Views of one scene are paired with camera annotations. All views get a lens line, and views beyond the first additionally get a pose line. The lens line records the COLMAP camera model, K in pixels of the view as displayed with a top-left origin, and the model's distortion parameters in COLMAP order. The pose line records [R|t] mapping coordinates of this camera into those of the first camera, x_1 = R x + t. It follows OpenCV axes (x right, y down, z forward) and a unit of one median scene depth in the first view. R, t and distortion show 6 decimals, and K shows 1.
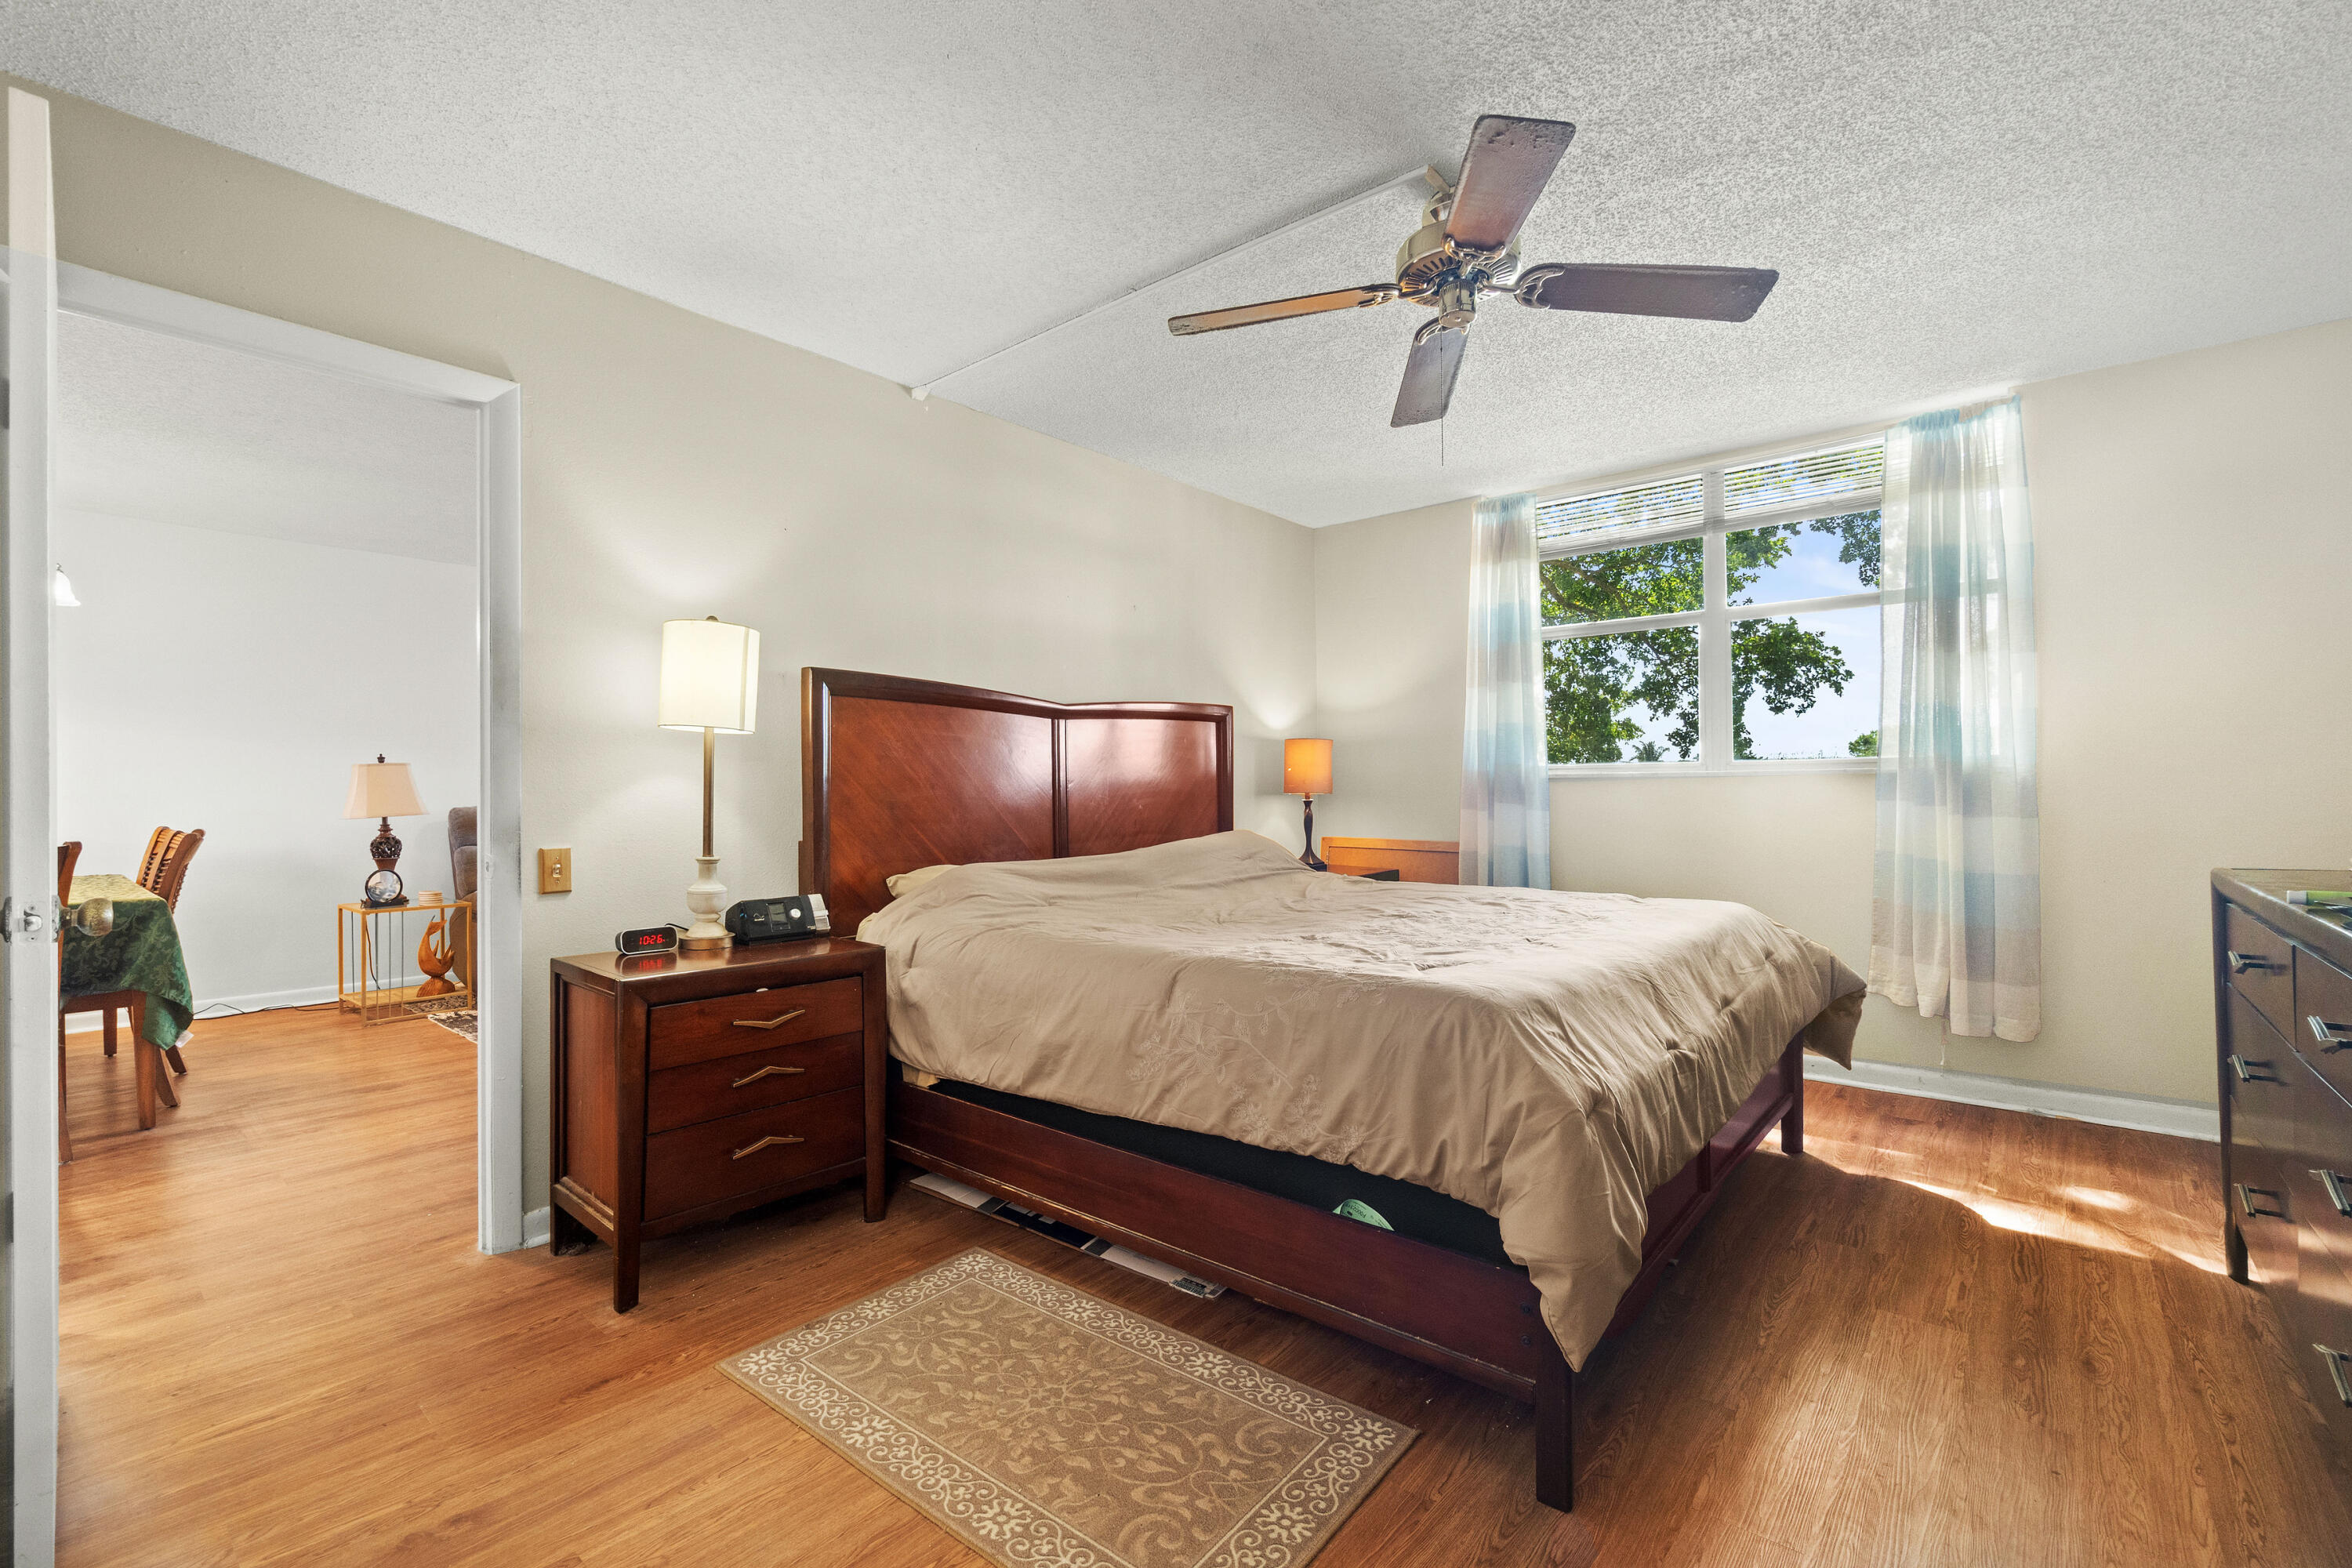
lens RADIAL K [[1014.5, 0, 1151.7], [0, 1014.5, 773.6], [0, 0, 1]] dist [-0.003608, -0.000337]
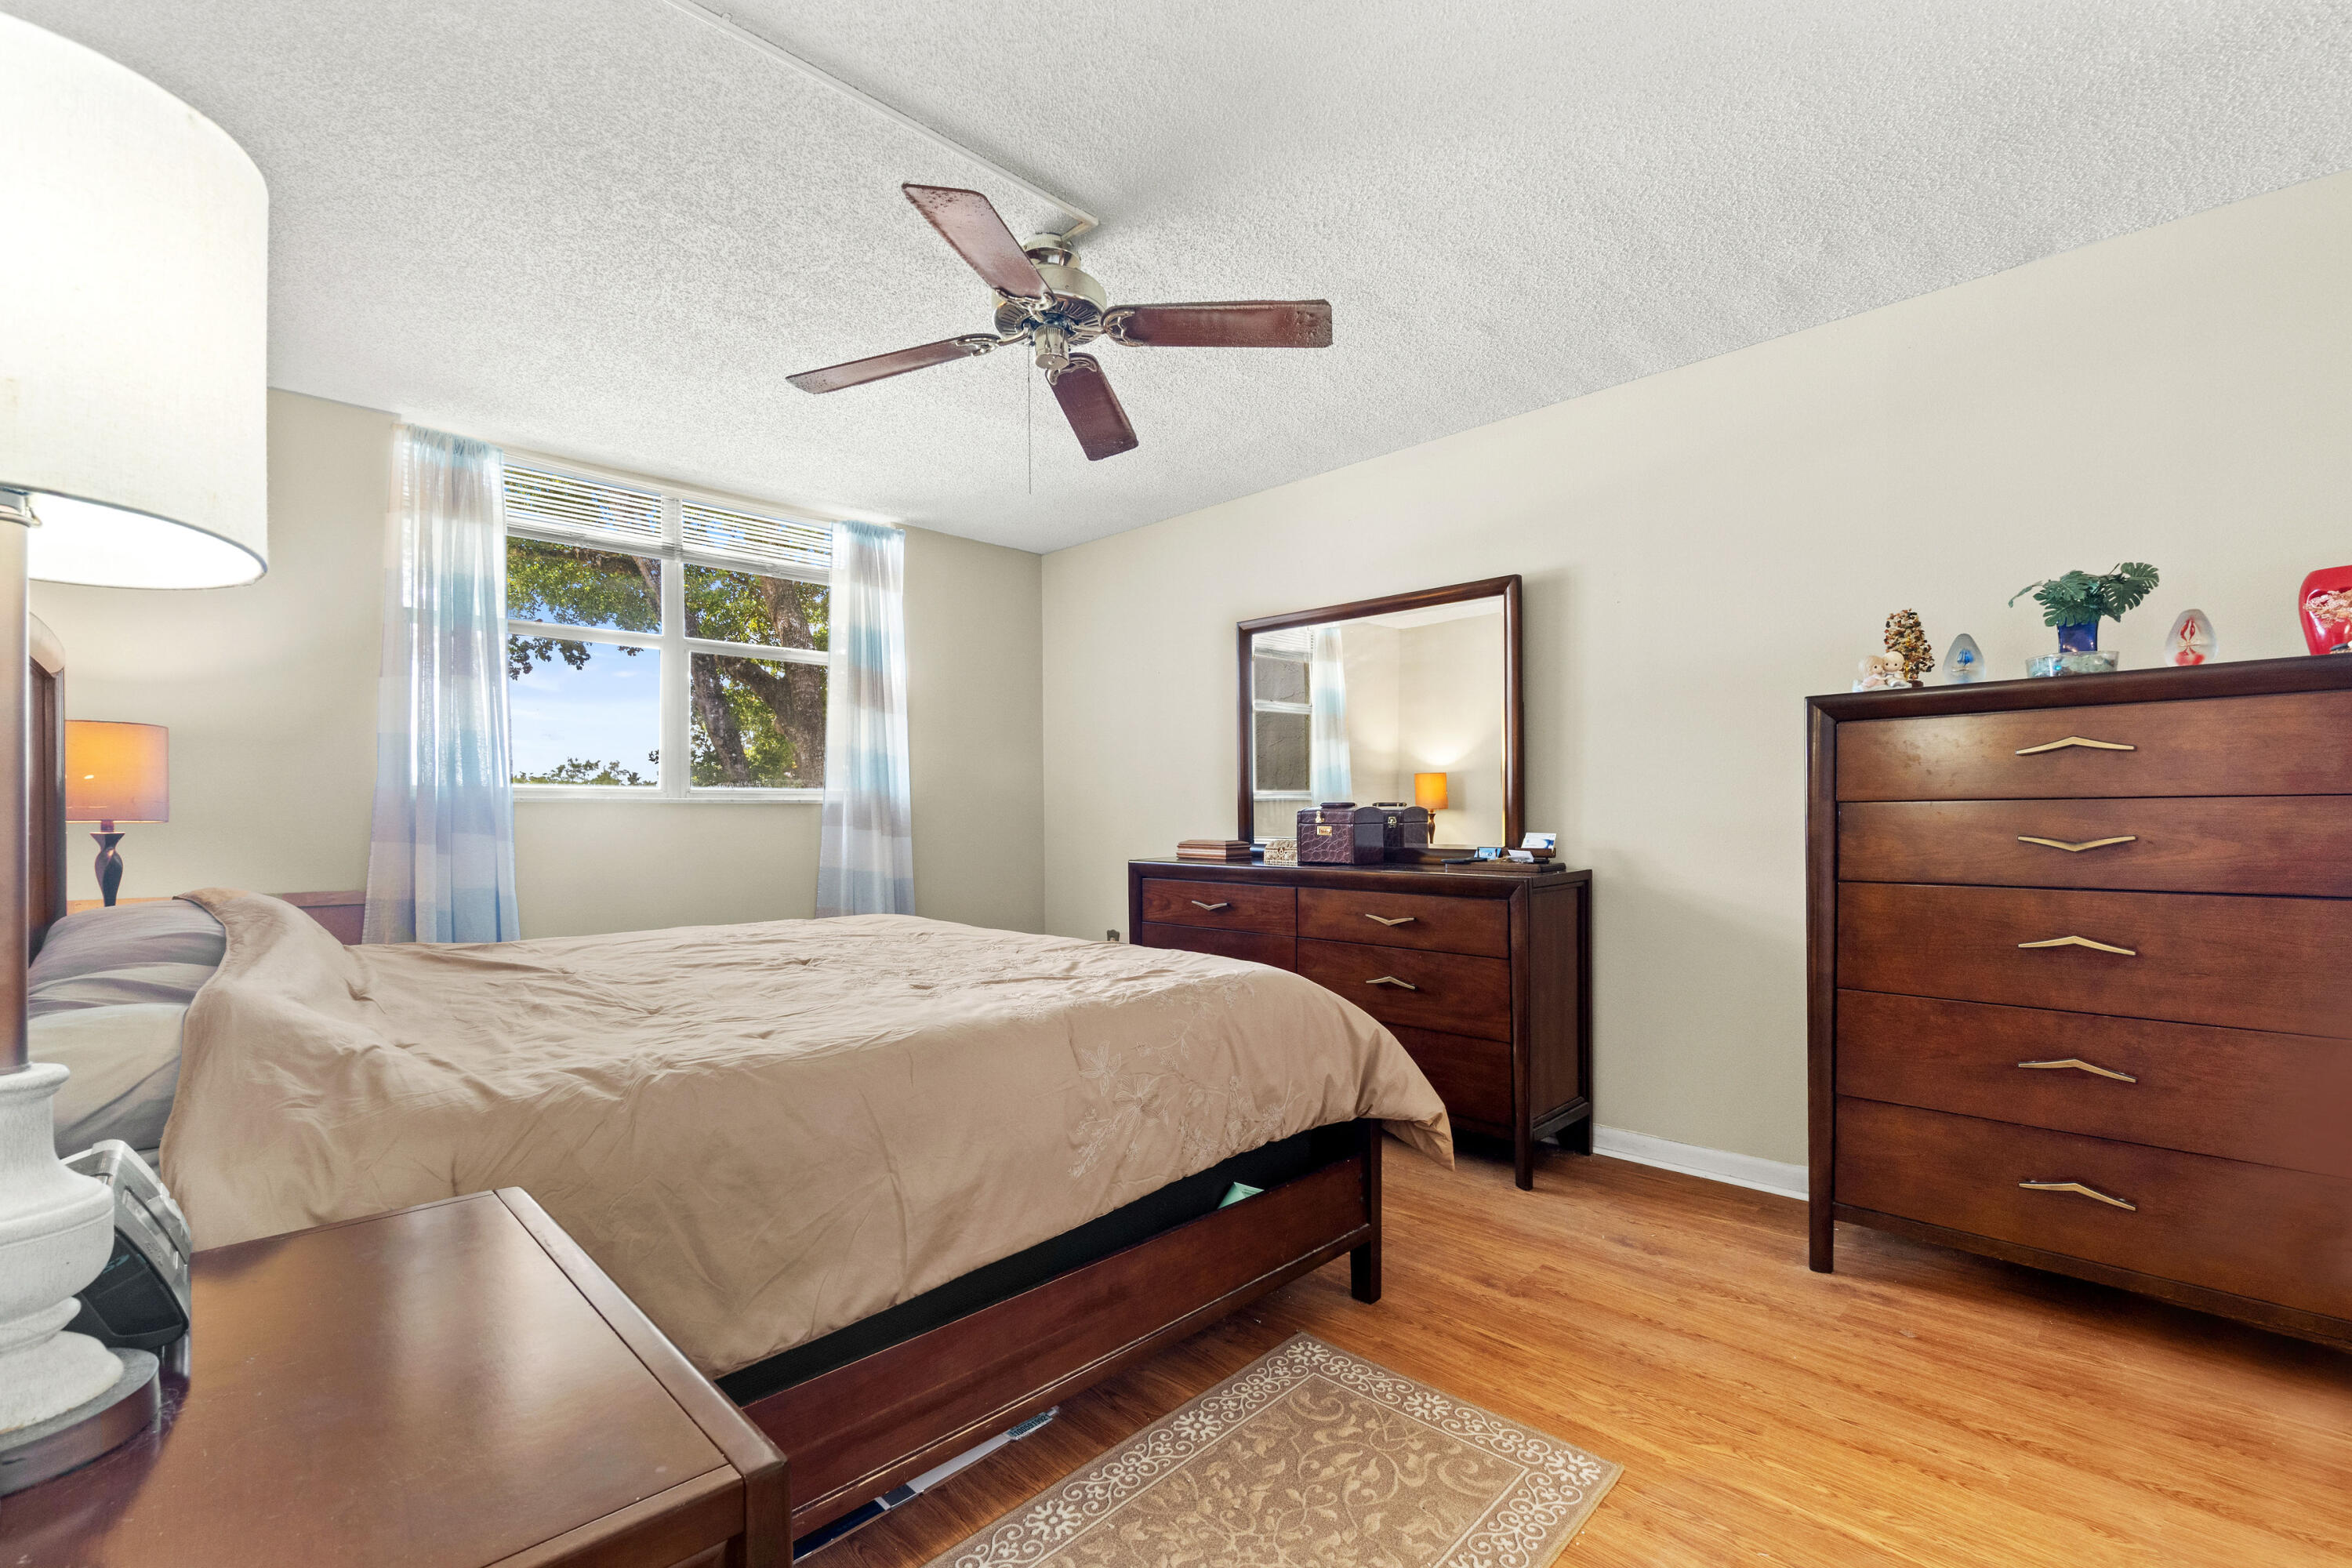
lens RADIAL K [[1014.5, 0, 1161.4], [0, 1014.5, 811.1], [0, 0, 1]] dist [-0.003608, -0.000337]
pose [[0.084461, 0.010473, 0.996372, -0.720202], [-0.013686, 0.999863, -0.009350, 0.022075], [-0.996333, -0.012847, 0.084593, 0.784753]]
